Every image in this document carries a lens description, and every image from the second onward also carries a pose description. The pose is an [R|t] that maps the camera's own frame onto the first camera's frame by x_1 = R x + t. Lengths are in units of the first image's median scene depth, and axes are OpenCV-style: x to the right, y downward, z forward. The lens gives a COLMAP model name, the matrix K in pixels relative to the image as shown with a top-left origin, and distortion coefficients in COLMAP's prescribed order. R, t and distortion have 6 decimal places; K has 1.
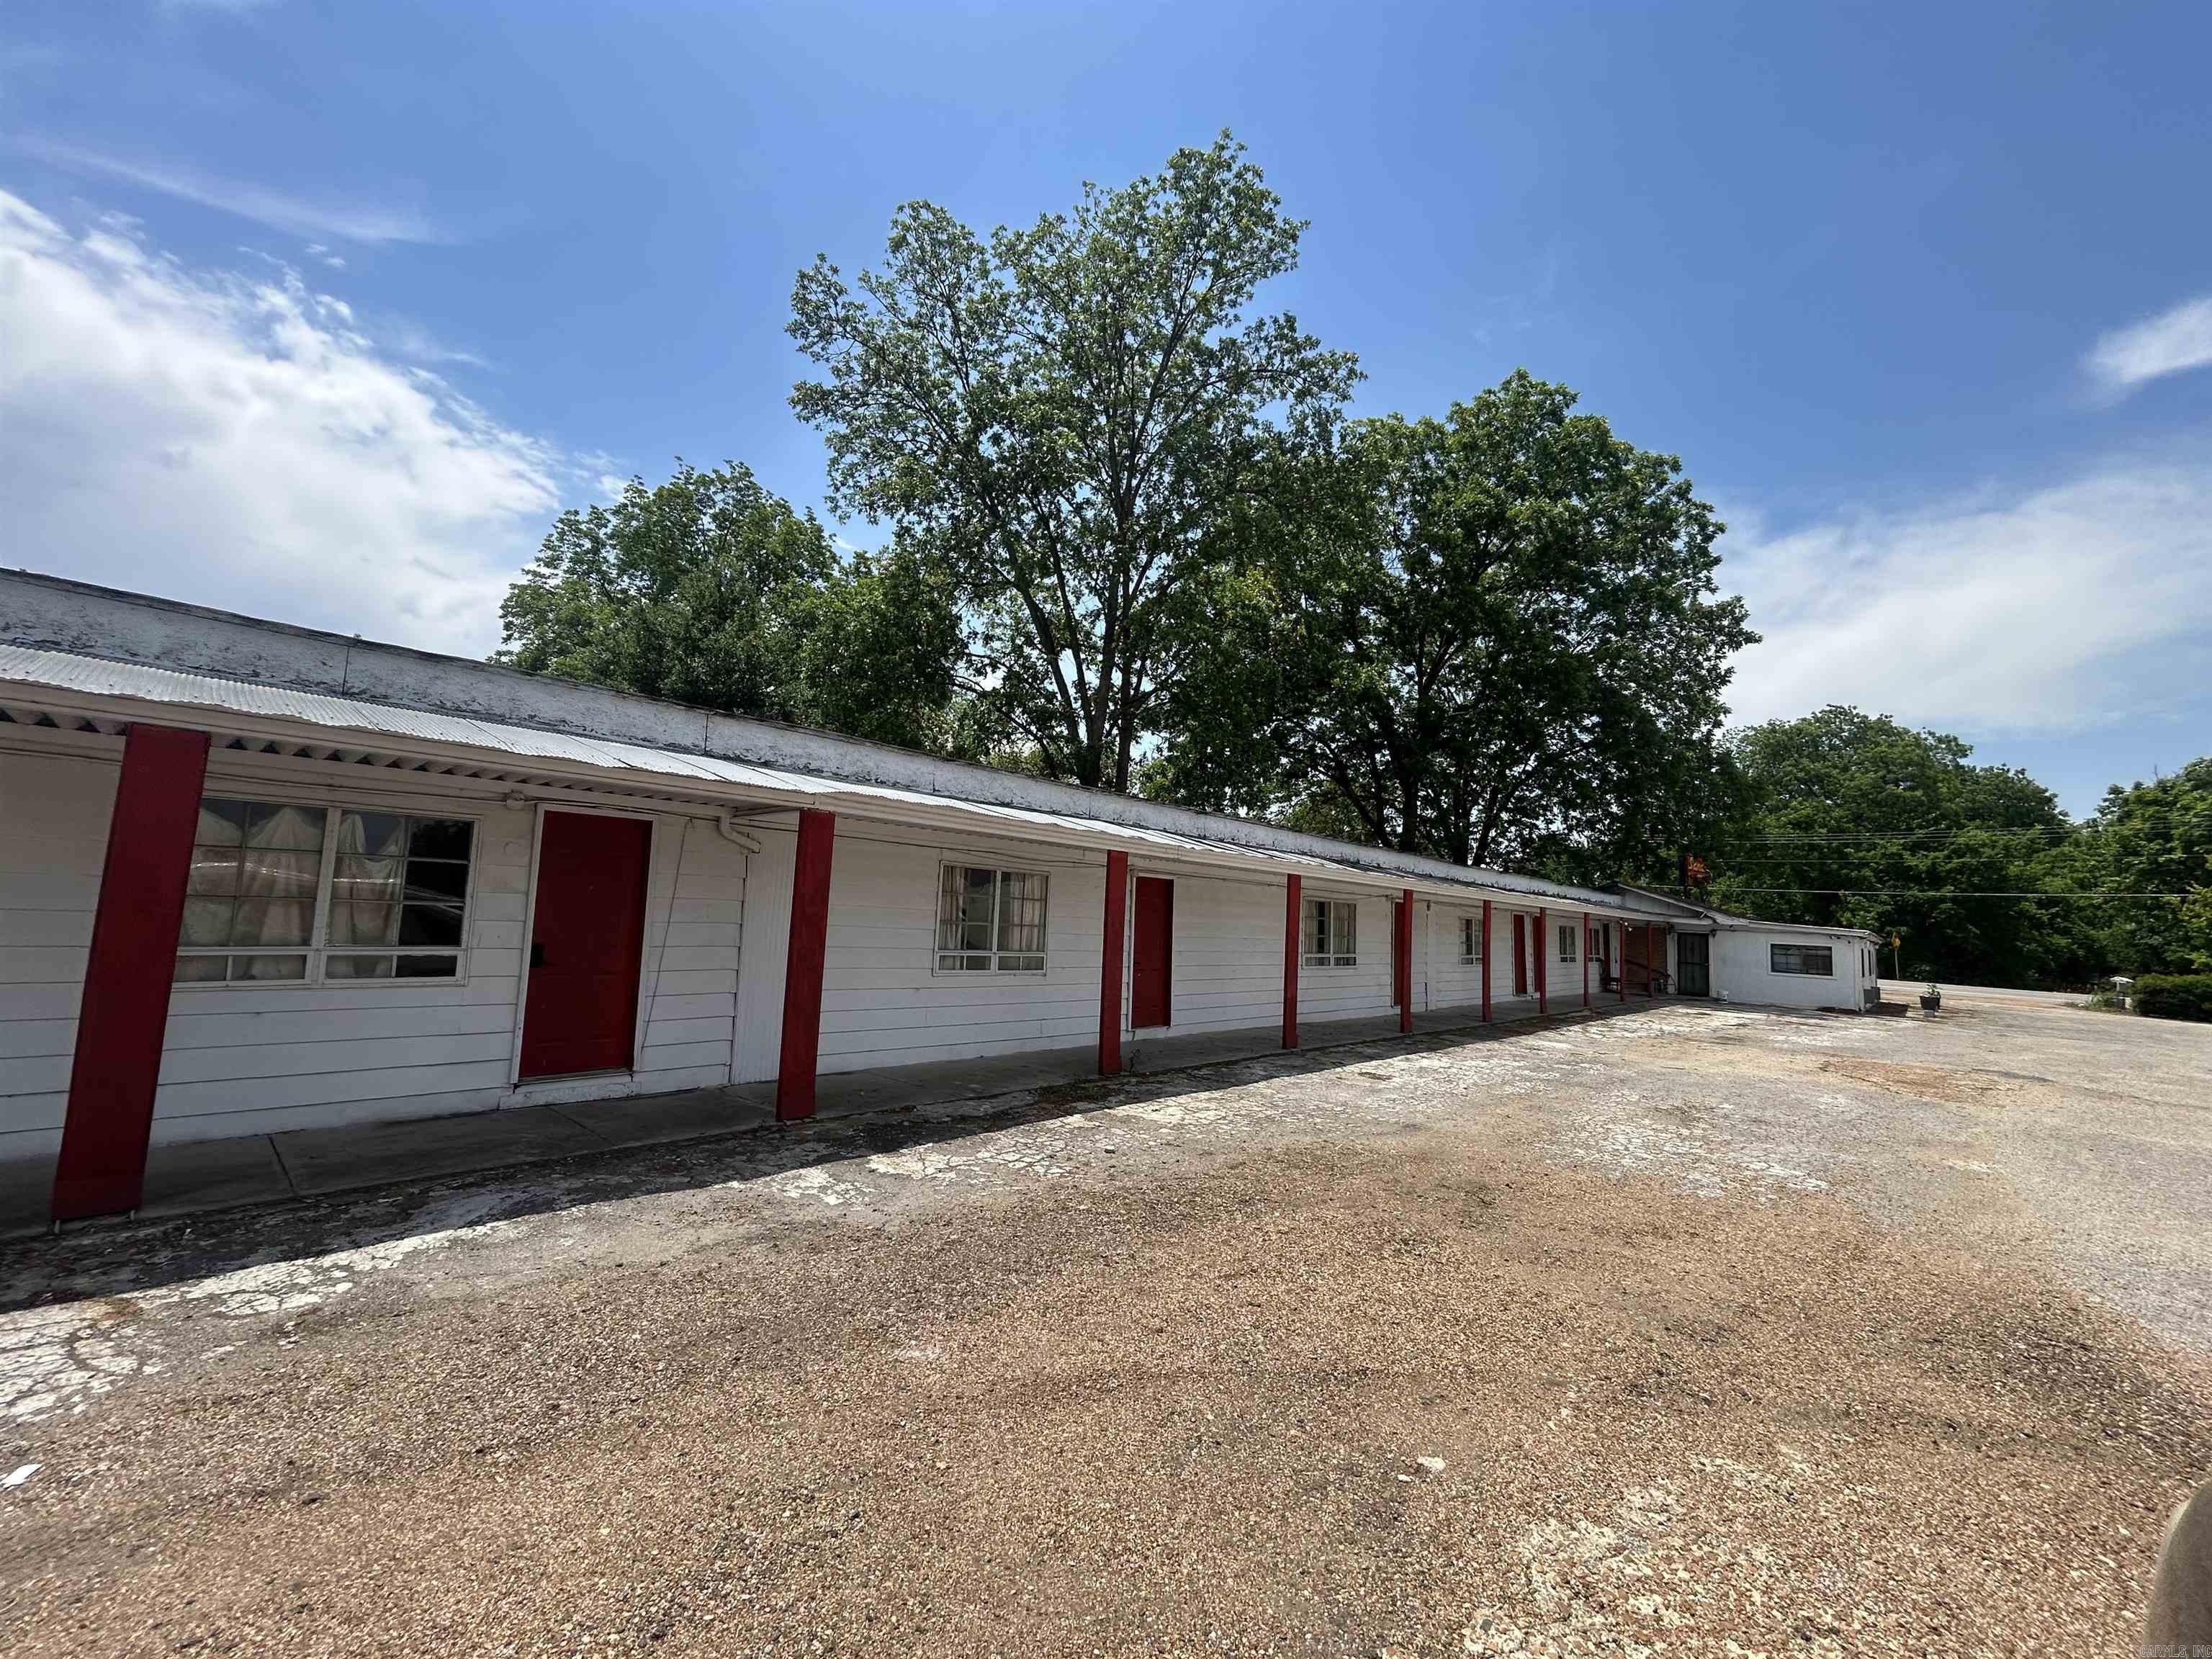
lens RADIAL K [[851.6, 0, 1107.8], [0, 851.6, 827.0], [0, 0, 1]] dist [-0.008423, -0.000023]
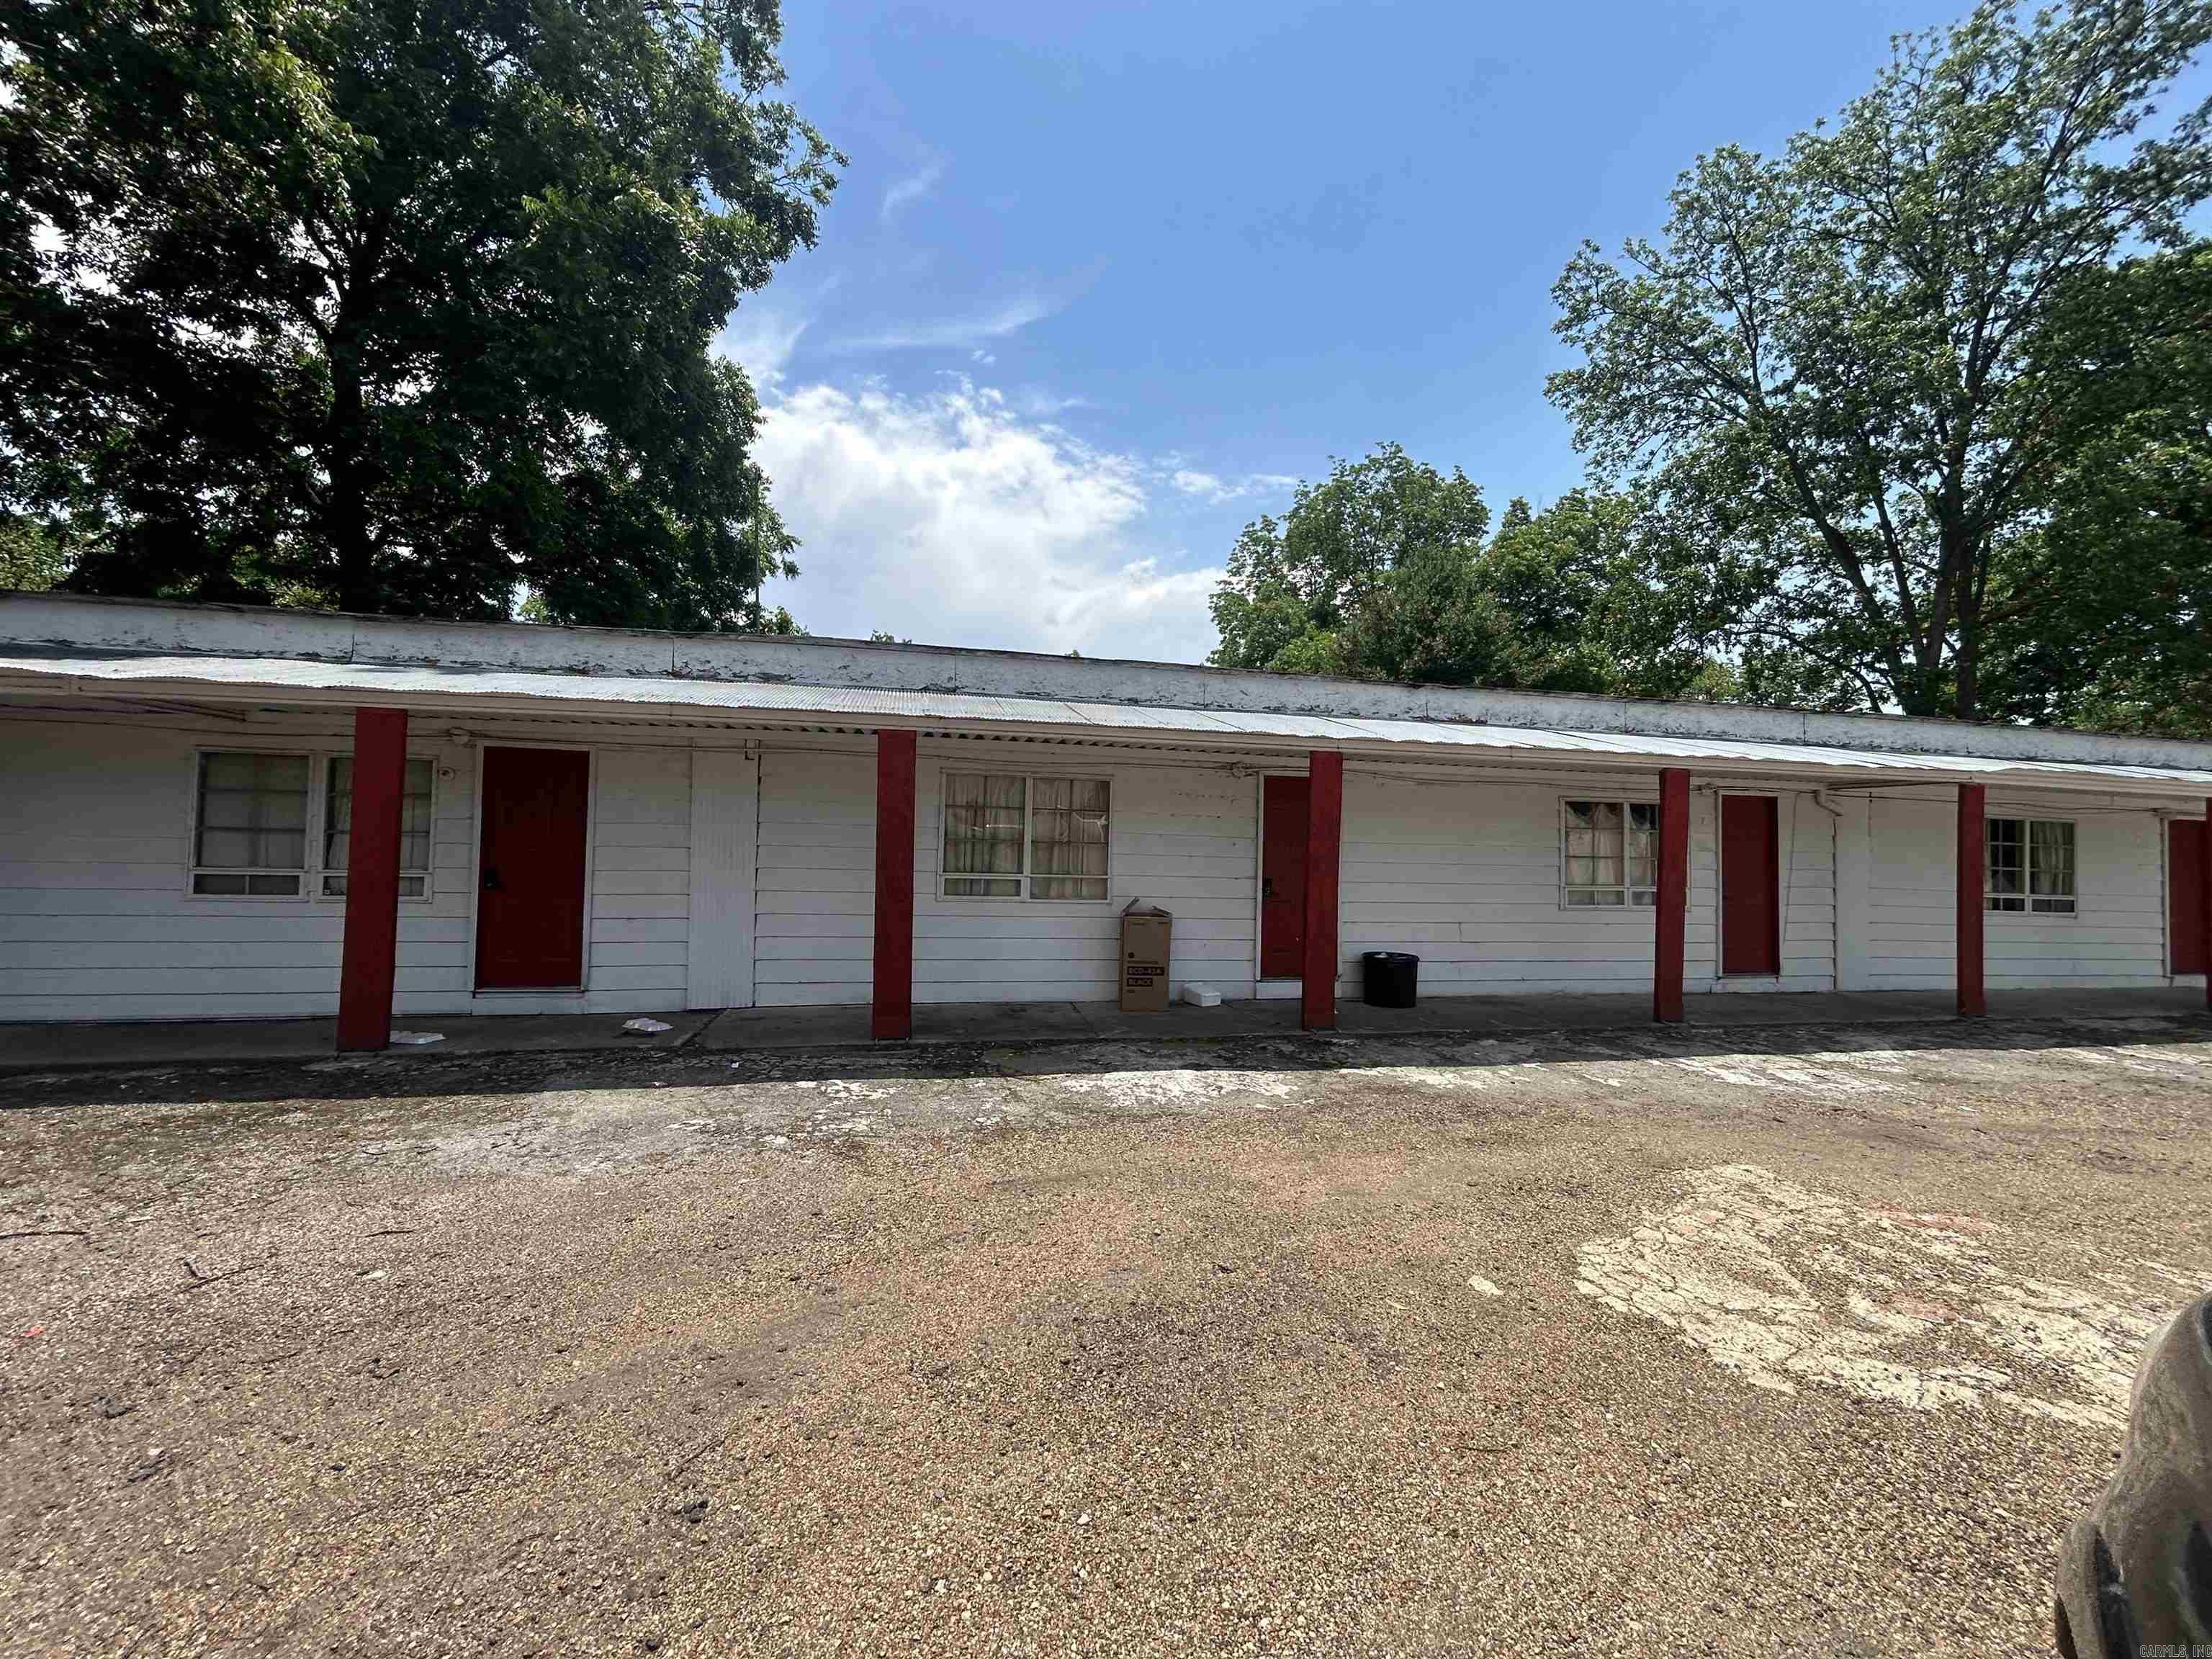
lens RADIAL K [[877.7, 0, 1112.8], [0, 877.7, 824.1], [0, 0, 1]] dist [-0.009488, 0.001221]
pose [[0.820492, -0.035013, -0.570585, -0.108838], [0.069563, 0.996820, 0.038863, -0.016514], [0.567410, -0.071579, 0.820318, -0.138247]]
